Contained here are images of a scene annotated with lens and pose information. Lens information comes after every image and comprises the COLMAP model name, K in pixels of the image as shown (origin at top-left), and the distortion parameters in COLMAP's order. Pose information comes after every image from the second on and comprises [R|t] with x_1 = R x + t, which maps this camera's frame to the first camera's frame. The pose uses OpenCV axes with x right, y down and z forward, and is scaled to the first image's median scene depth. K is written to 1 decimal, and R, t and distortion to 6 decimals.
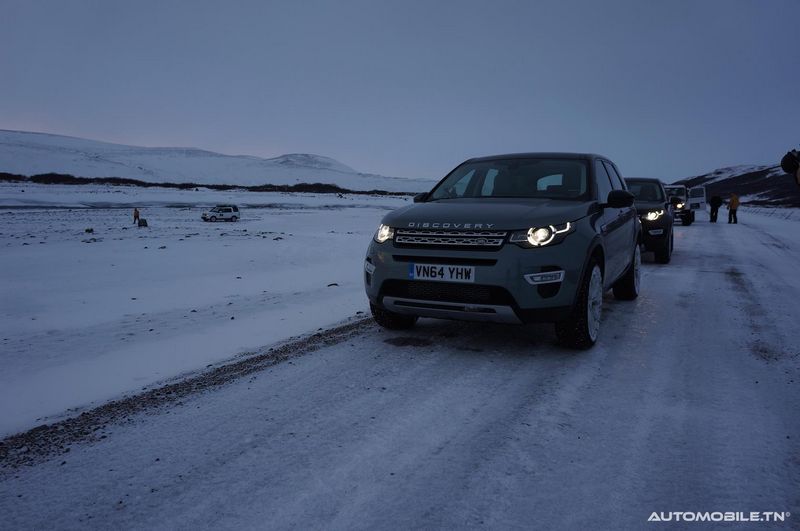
lens RADIAL K [[605.5, 0, 400.0], [0, 605.5, 265.5], [0, 0, 1]] dist [-0.009738, -0.000428]
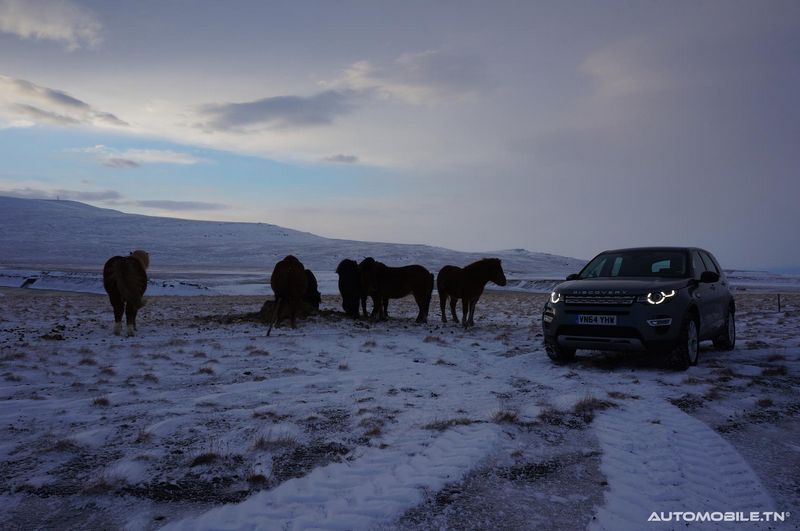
lens RADIAL K [[605.5, 0, 400.0], [0, 605.5, 265.5], [0, 0, 1]] dist [-0.009738, -0.000428]
pose [[0.985099, -0.009435, -0.171730, -0.178126], [-0.014079, 0.990719, -0.135193, 0.096677], [0.171412, 0.135596, 0.975824, -0.770268]]
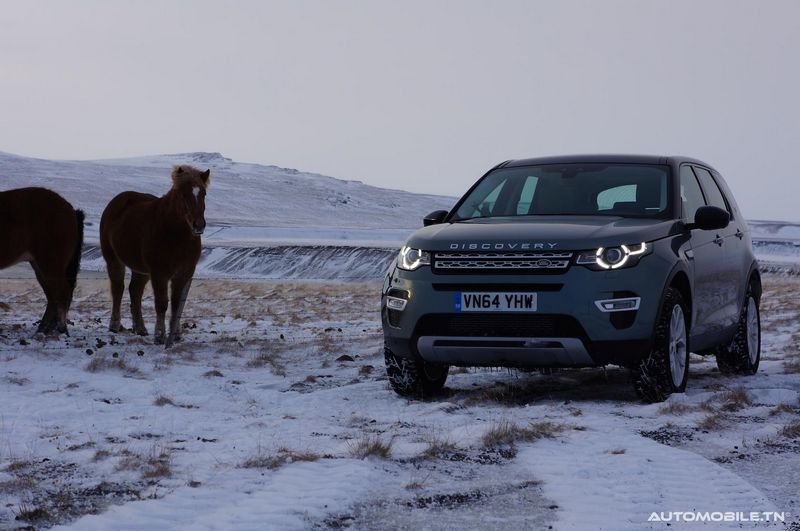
lens RADIAL K [[1842.7, 0, 400.0], [0, 1842.7, 265.5], [0, 0, 1]] dist [0.010067, 0.469527]
pose [[0.991864, -0.000852, 0.127302, -0.376988], [0.013802, 0.994803, -0.100880, 0.211270], [-0.126555, 0.101816, 0.986720, -1.457274]]
